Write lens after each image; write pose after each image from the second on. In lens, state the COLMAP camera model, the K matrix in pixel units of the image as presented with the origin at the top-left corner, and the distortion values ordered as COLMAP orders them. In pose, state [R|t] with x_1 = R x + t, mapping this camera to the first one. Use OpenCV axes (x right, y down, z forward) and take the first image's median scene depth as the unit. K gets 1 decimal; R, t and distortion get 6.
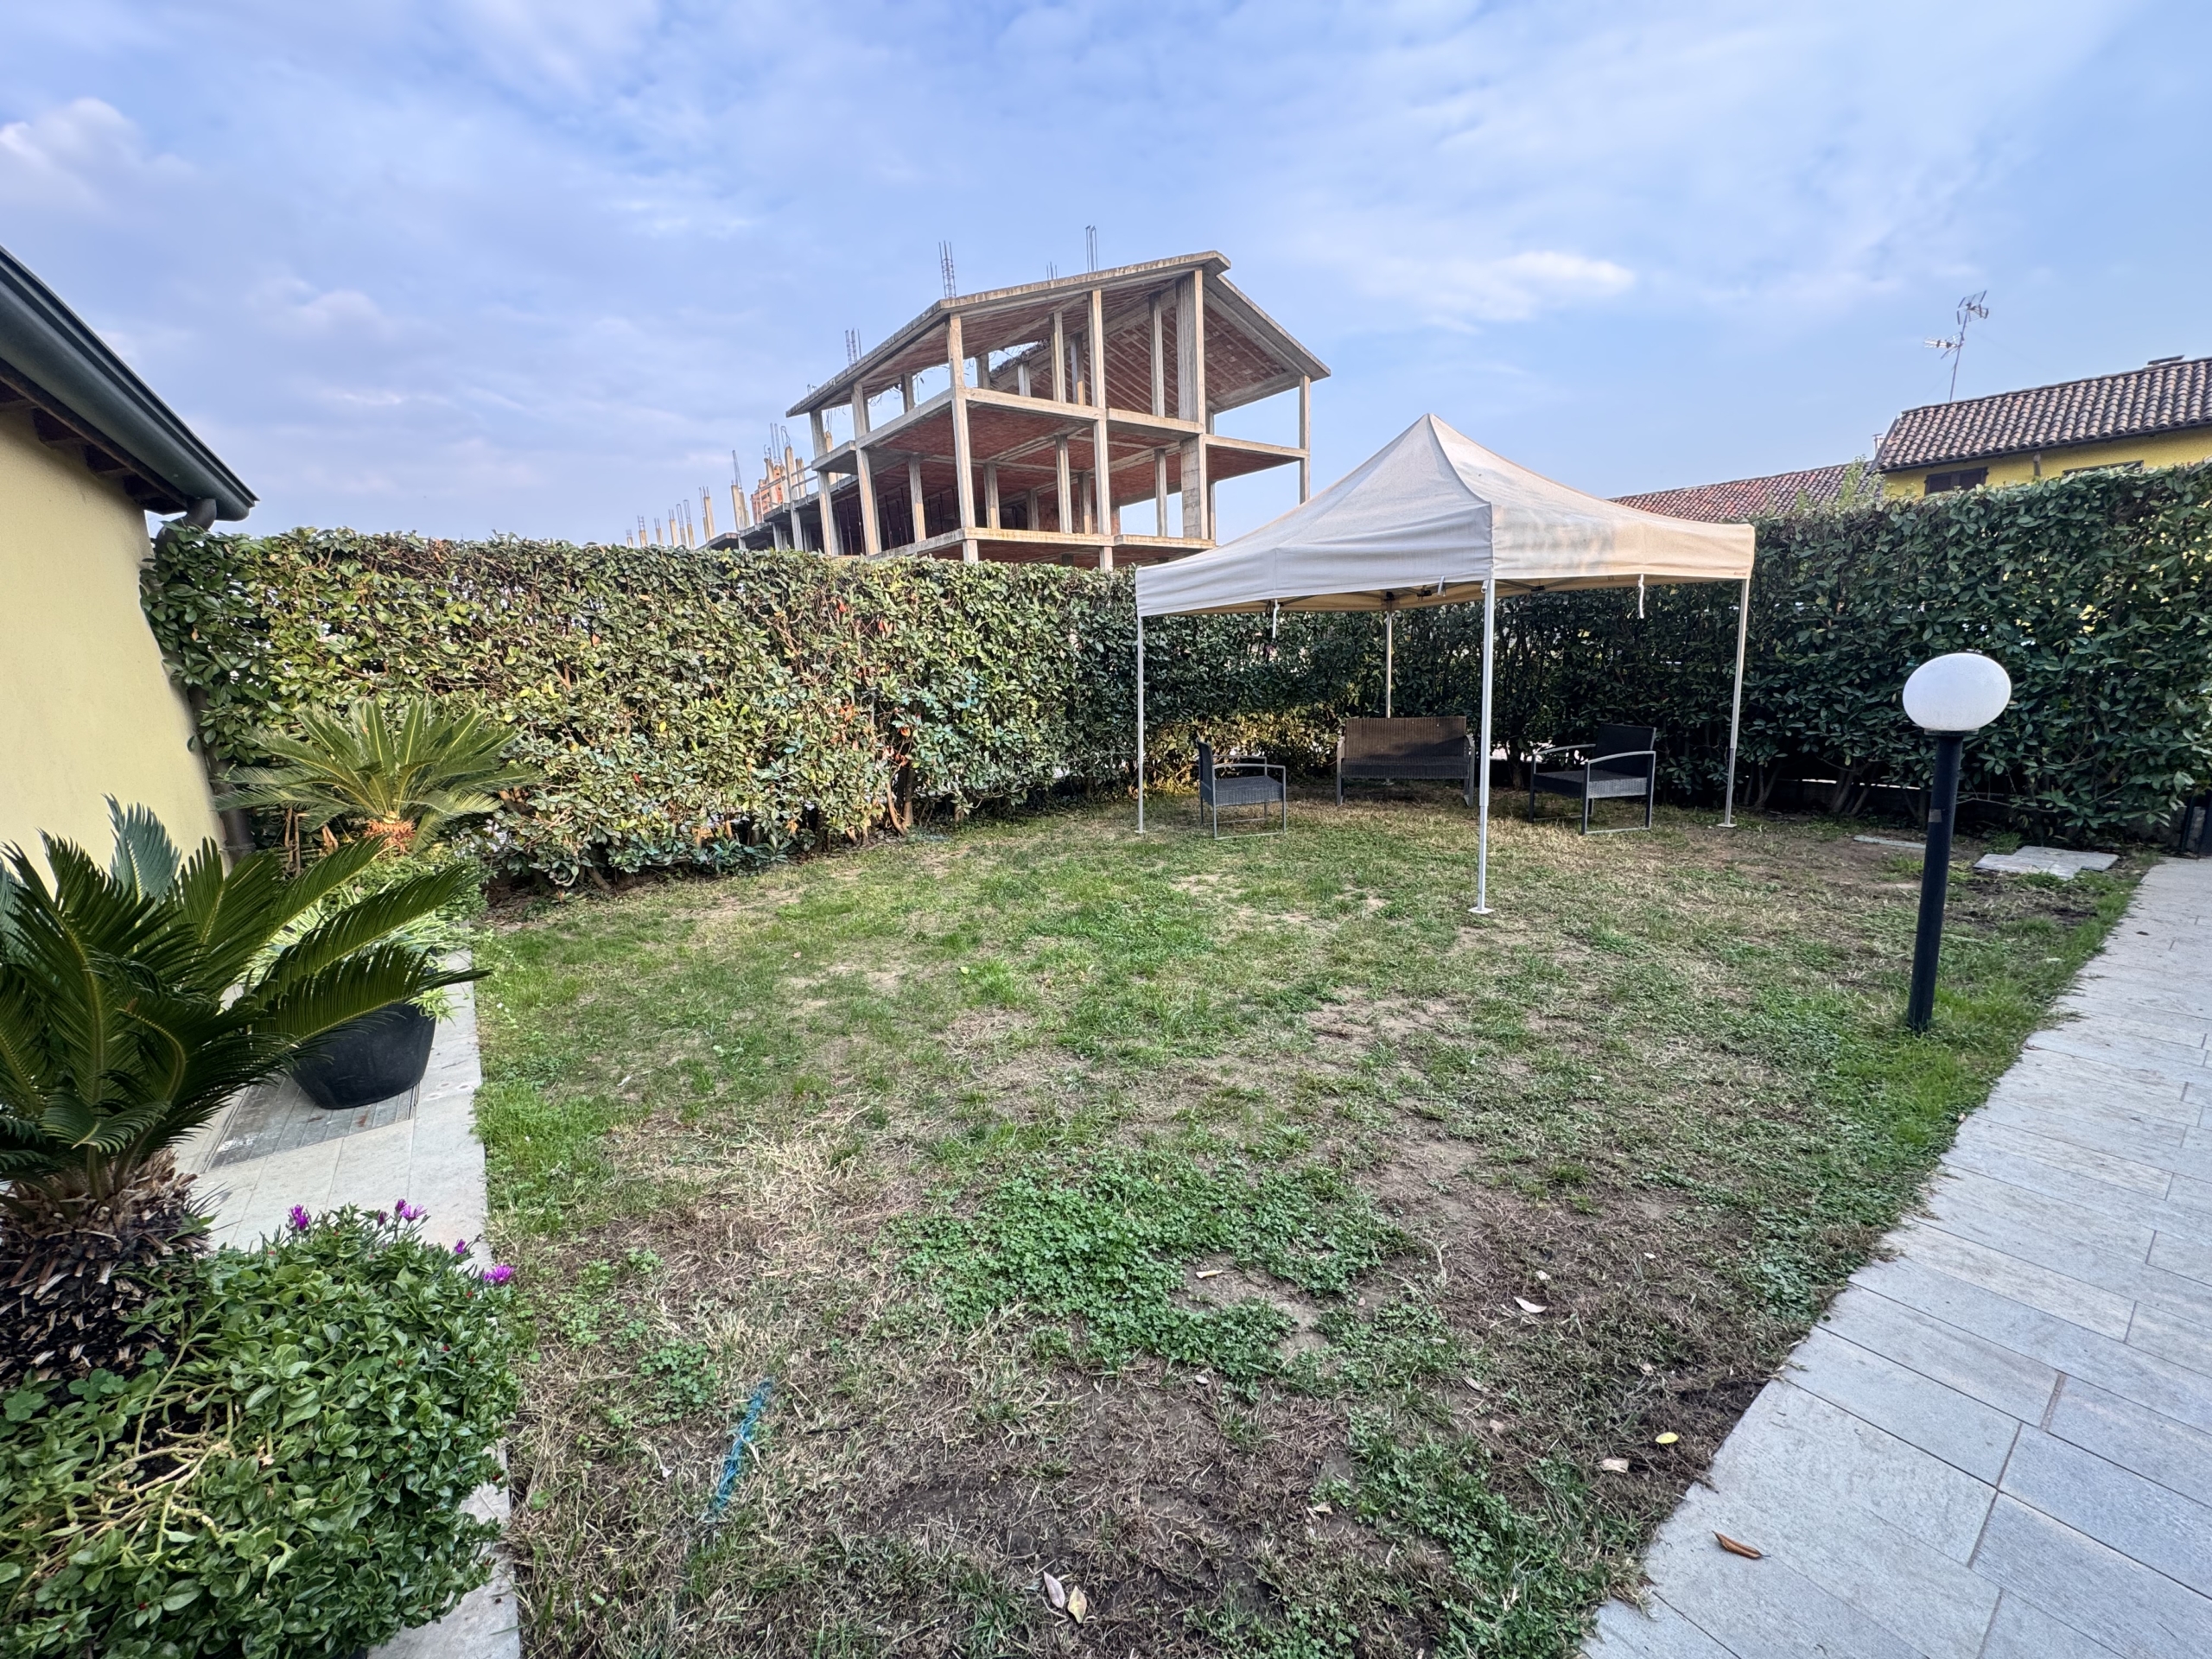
lens RADIAL K [[873.9, 0, 1102.8], [0, 873.9, 829.9], [0, 0, 1]] dist [-0.000049, 0.000604]
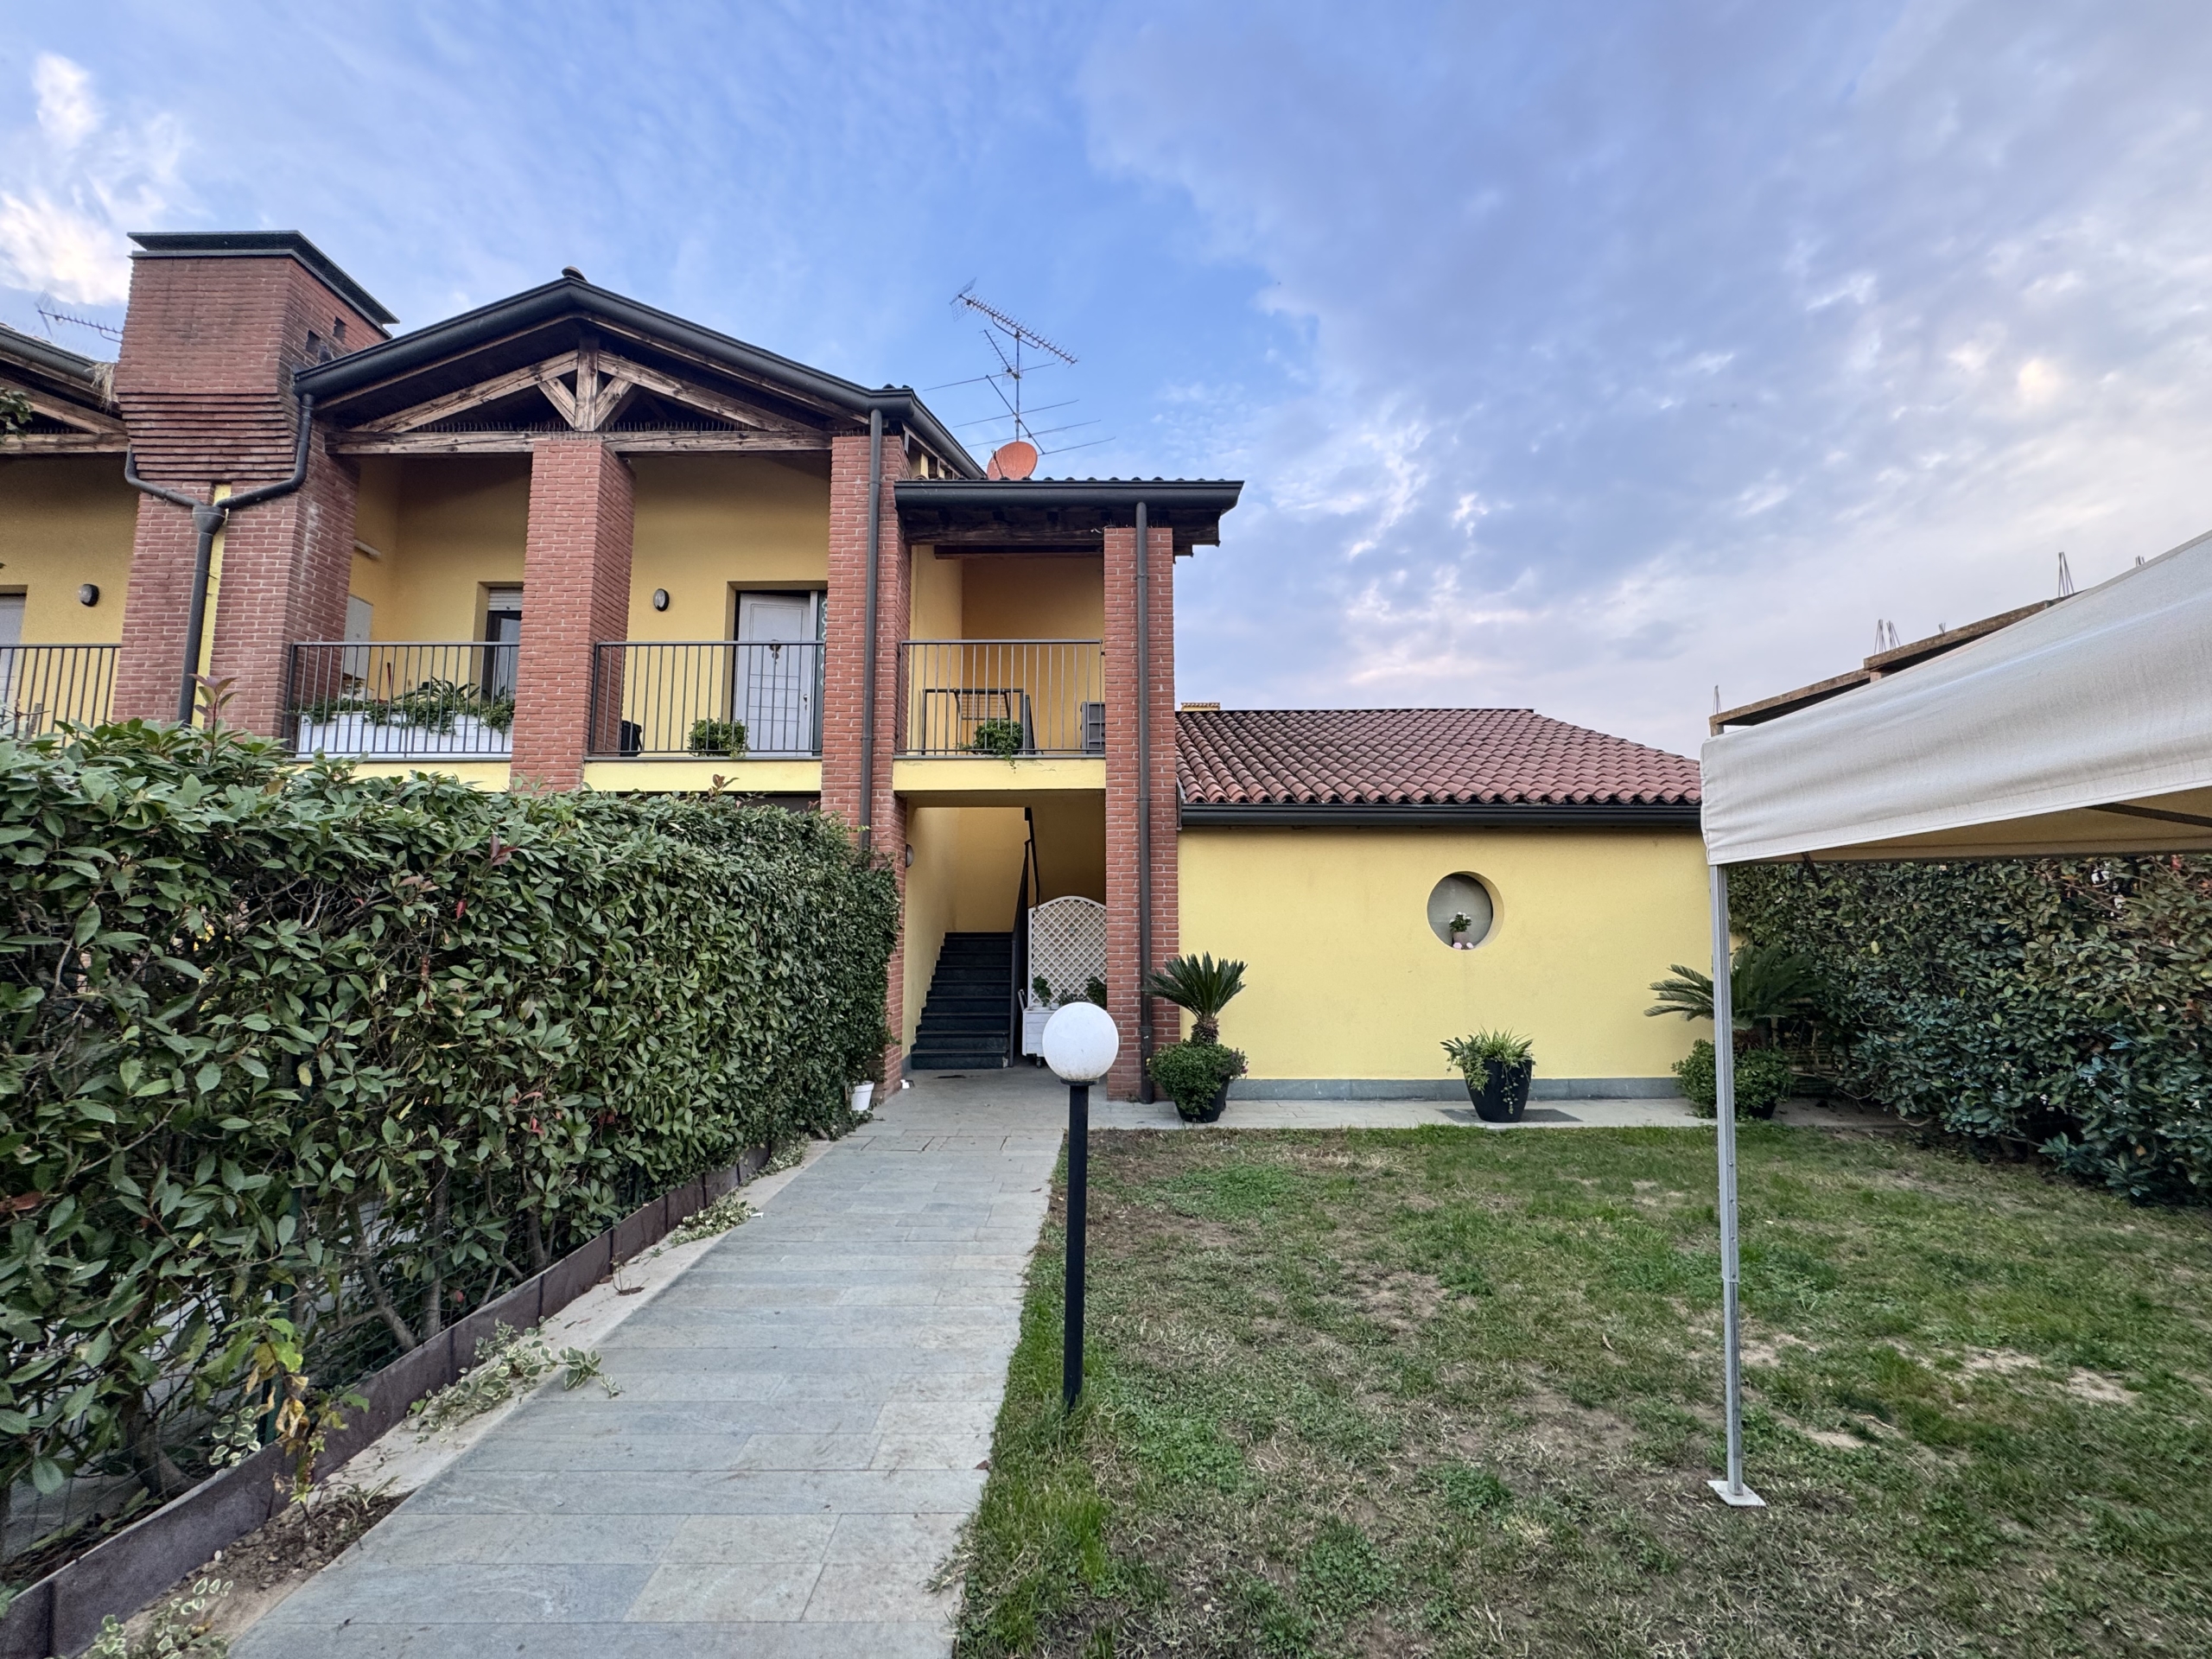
lens RADIAL K [[875.8, 0, 1100.9], [0, 875.8, 834.3], [0, 0, 1]] dist [-0.002223, 0.000137]
pose [[-0.589817, -0.036029, -0.806733, 1.021245], [-0.124142, 0.991175, 0.046496, -0.254296], [0.797938, 0.127573, -0.589084, 0.907579]]
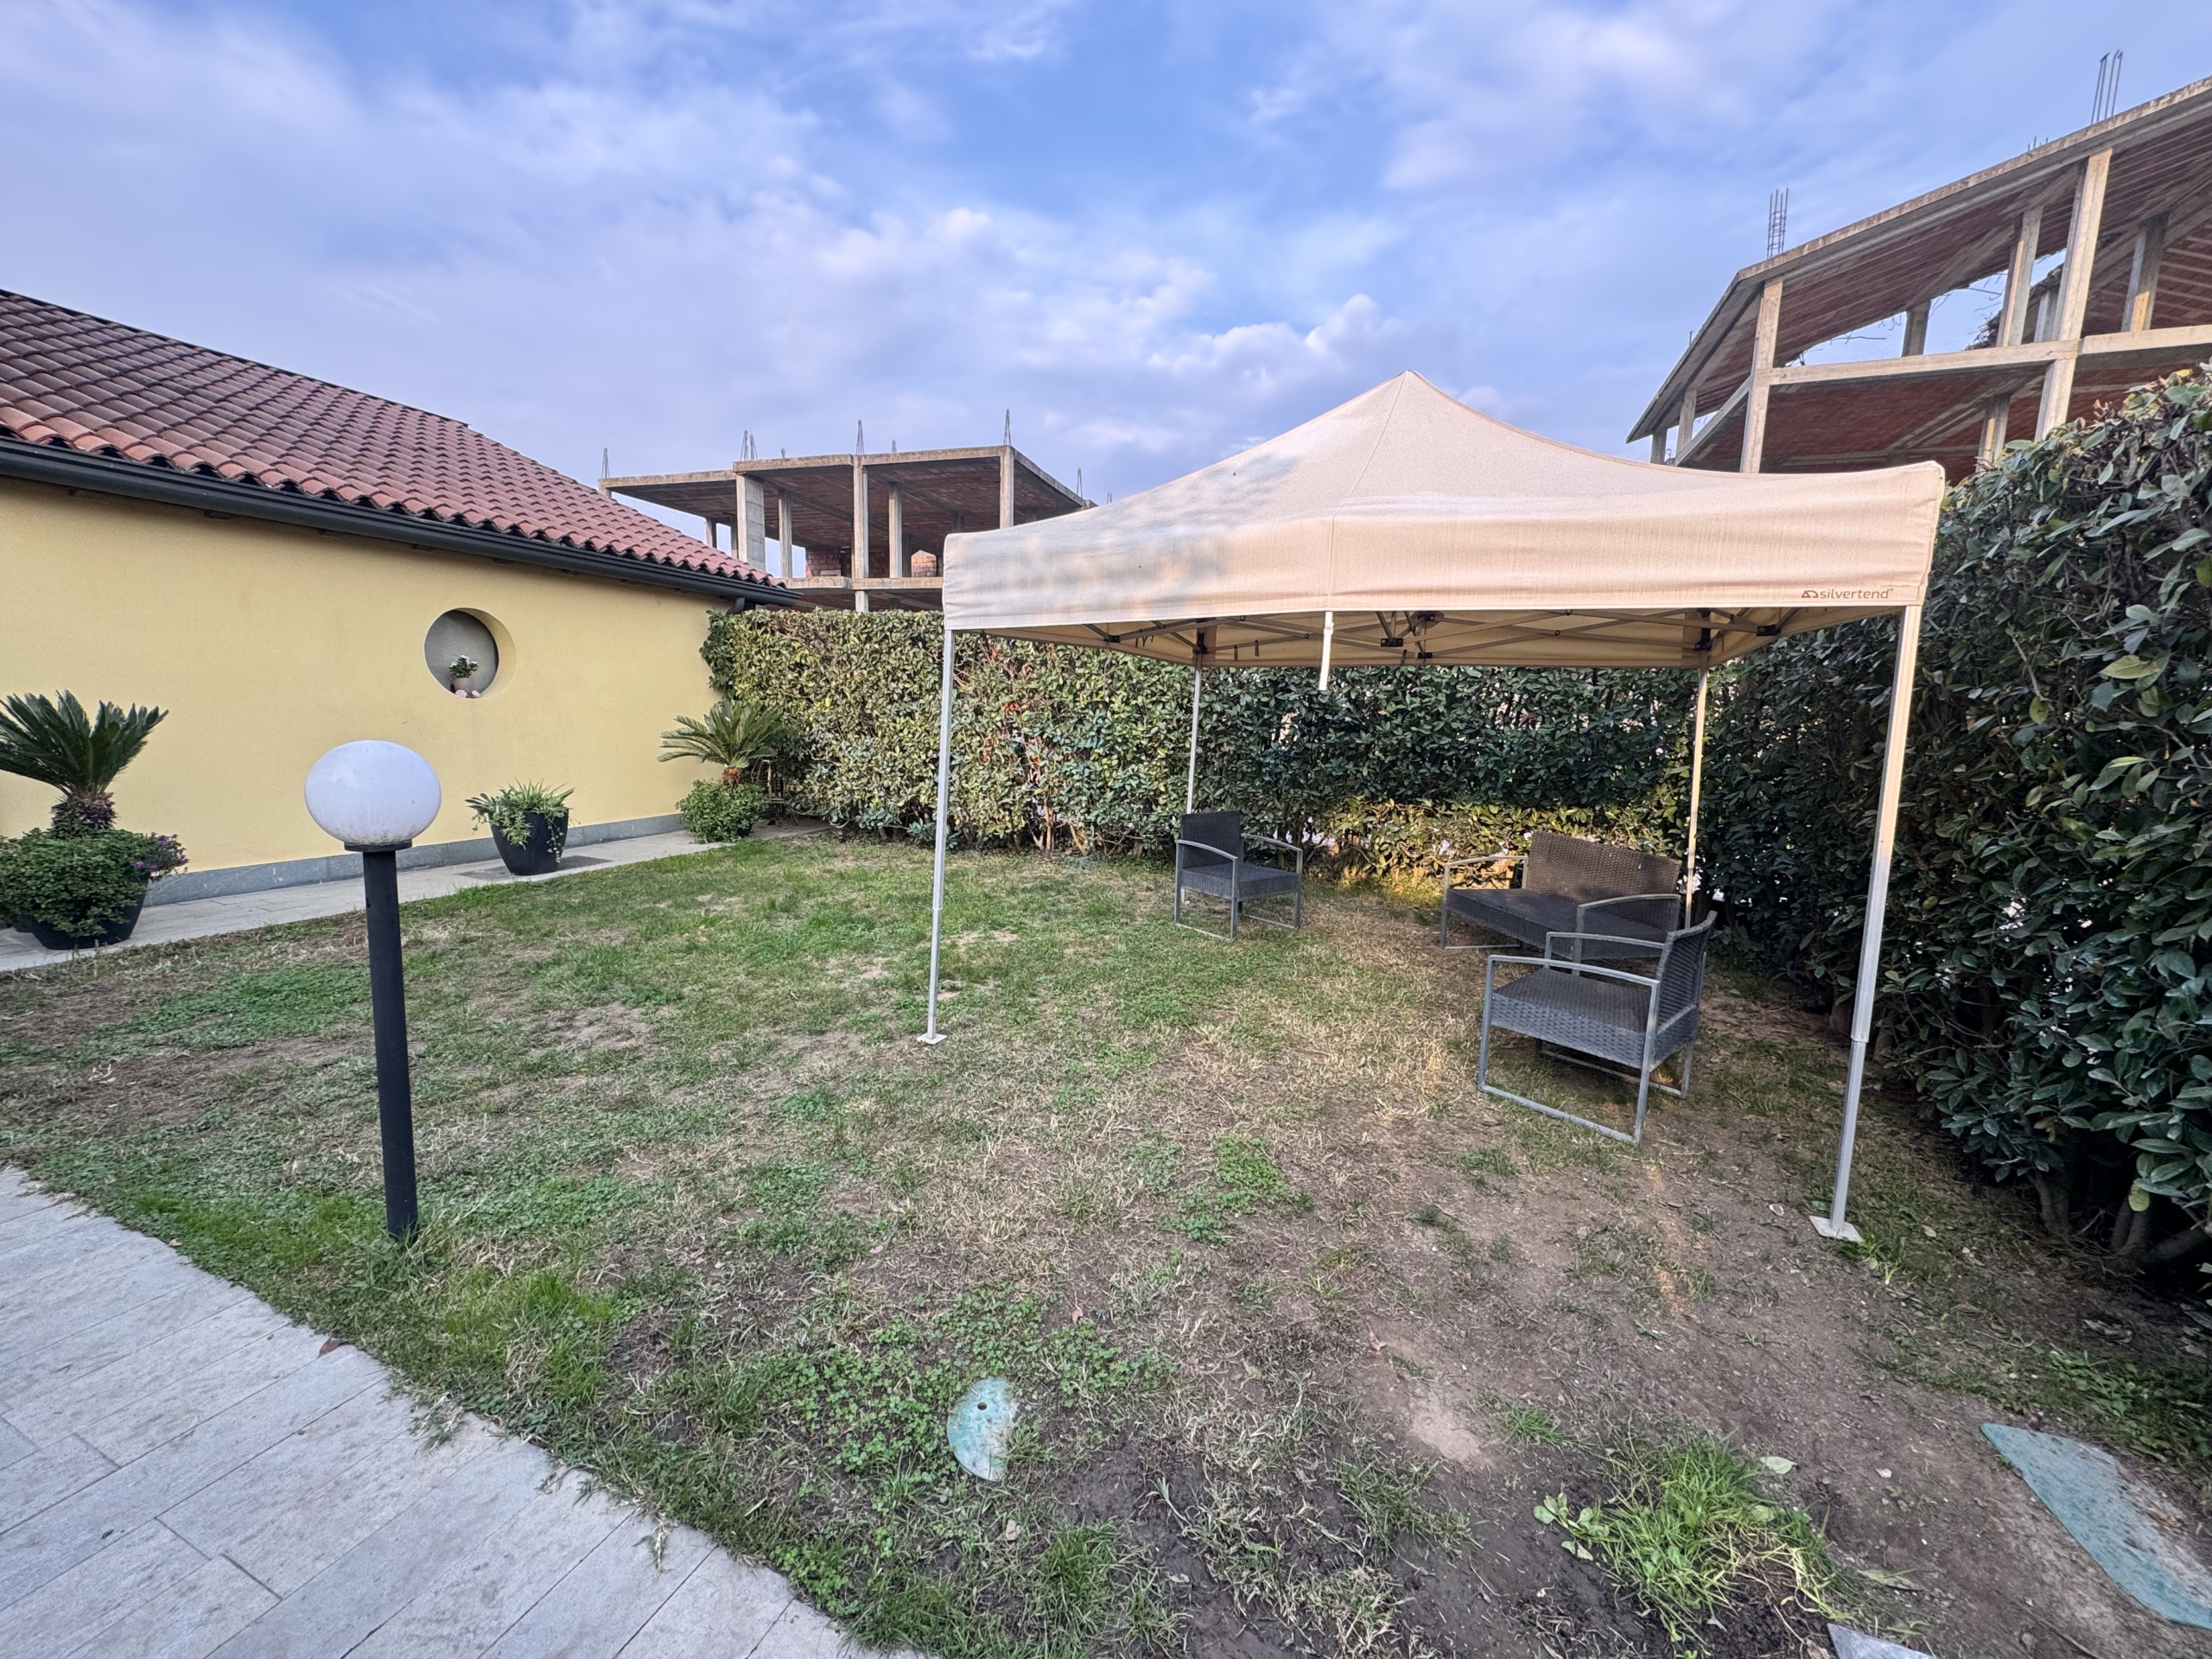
lens RADIAL K [[876.2, 0, 1103.2], [0, 876.2, 831.8], [0, 0, 1]] dist [0.000892, 0.000080]
pose [[0.510653, 0.185090, -0.839628, 1.092904], [-0.219599, 0.972241, 0.080766, -0.181728], [0.831270, 0.143138, 0.537123, 0.638276]]
